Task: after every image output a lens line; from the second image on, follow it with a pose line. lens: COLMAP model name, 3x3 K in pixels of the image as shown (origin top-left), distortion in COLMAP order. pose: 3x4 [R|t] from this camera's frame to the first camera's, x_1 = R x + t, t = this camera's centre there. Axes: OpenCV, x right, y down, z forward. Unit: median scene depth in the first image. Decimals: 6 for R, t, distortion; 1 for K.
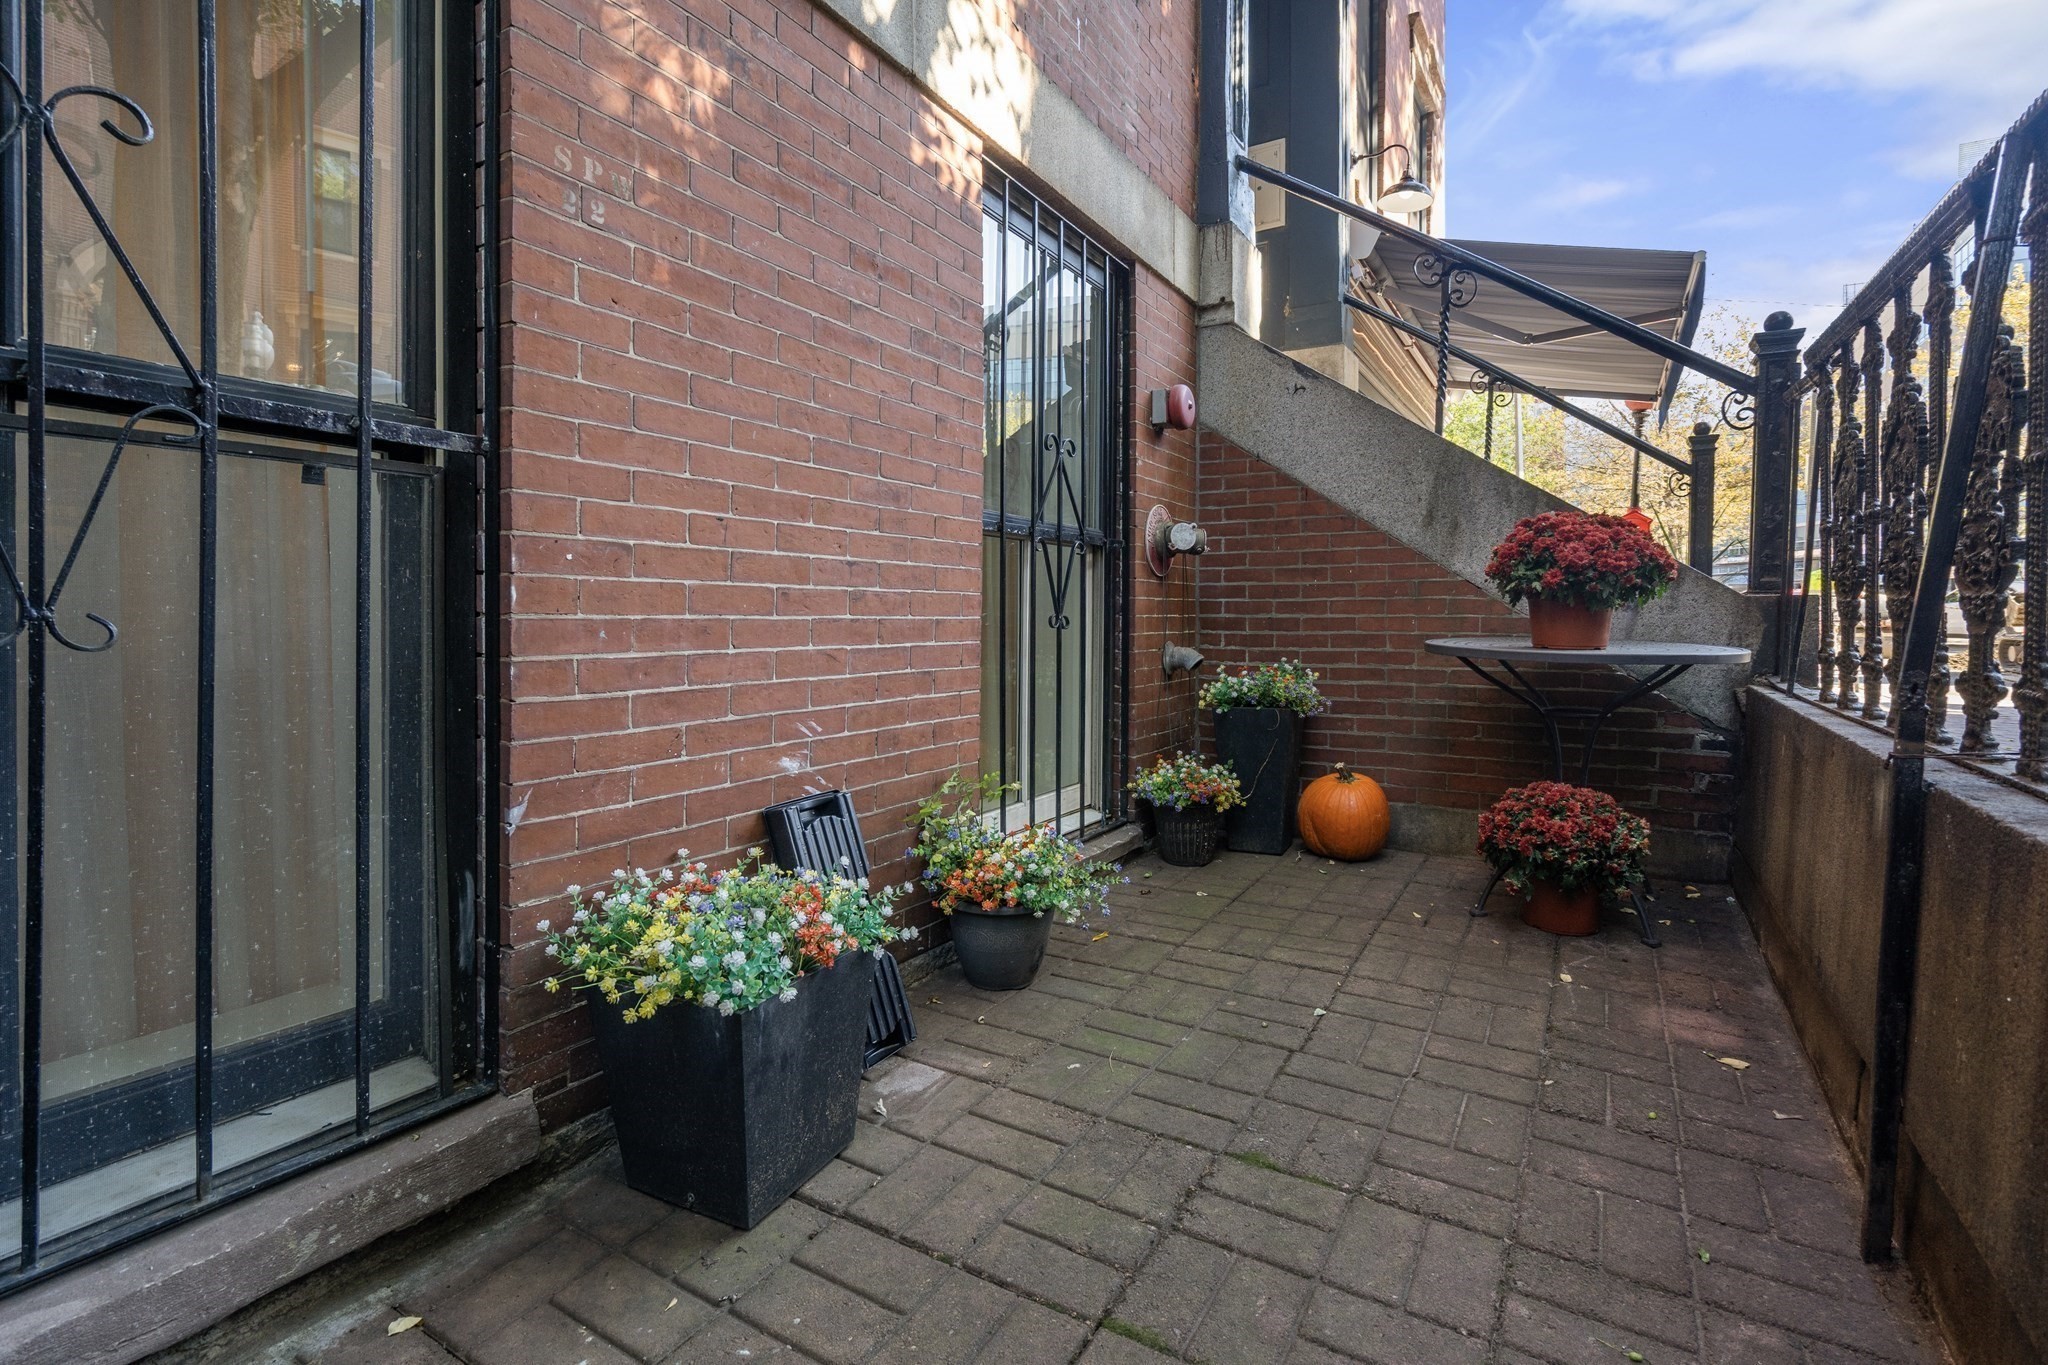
lens RADIAL K [[971.5, 0, 1041.3], [0, 971.5, 654.2], [0, 0, 1]] dist [-0.004203, -0.000176]
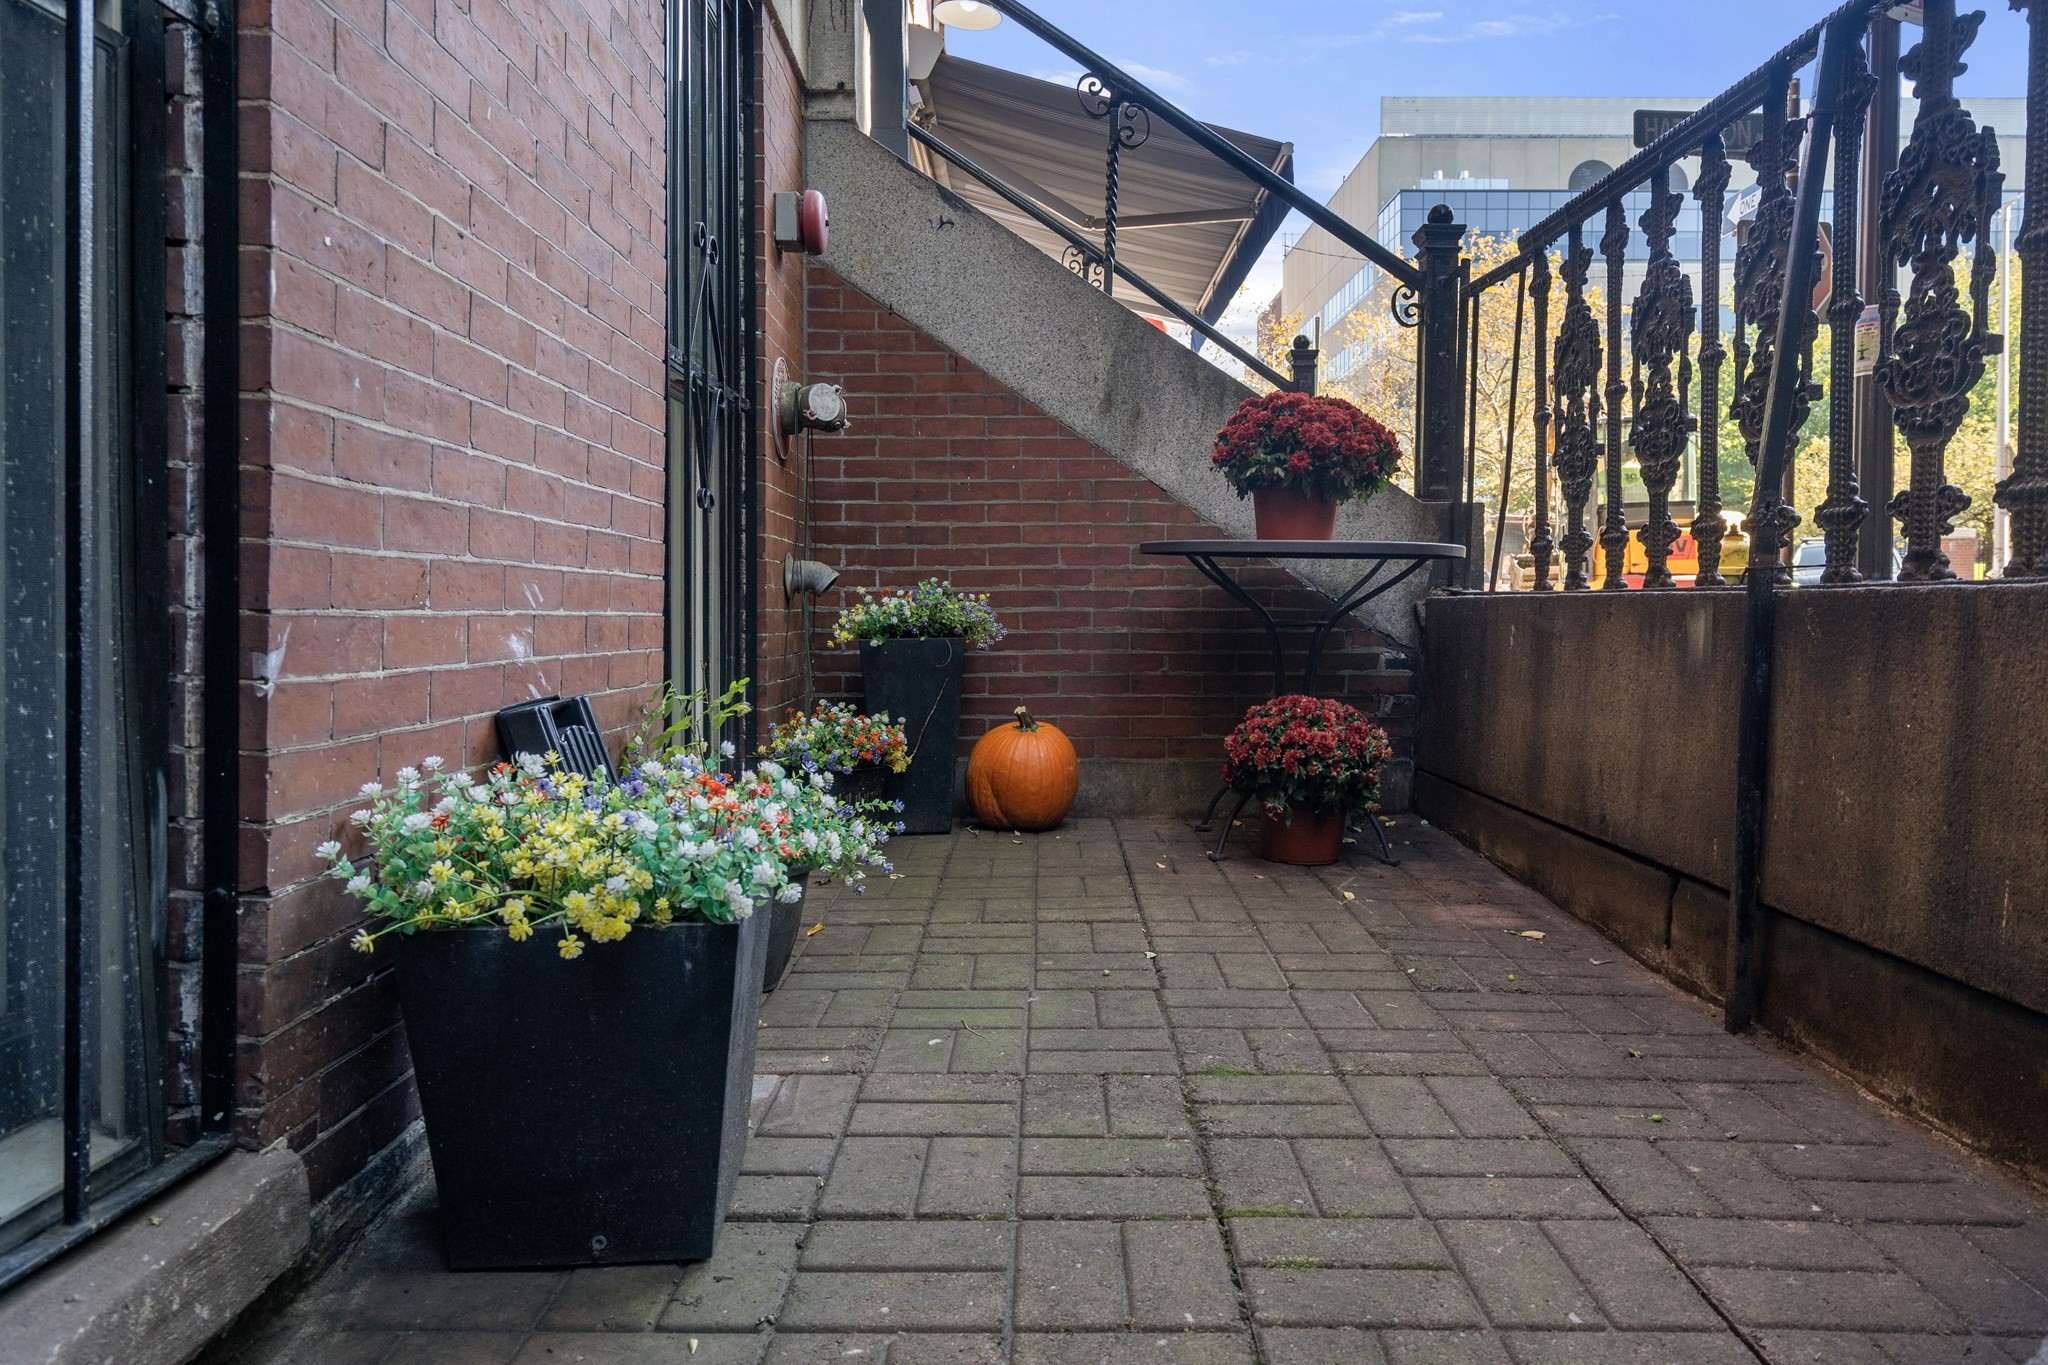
lens RADIAL K [[1431.5, 0, 1025.5], [0, 1431.5, 701.5], [0, 0, 1]] dist [0.002444, 0.002343]
pose [[0.853860, -0.028041, 0.519748, -0.333208], [0.022388, 0.999602, 0.017149, 0.100974], [-0.520022, -0.003007, 0.854148, 0.012757]]
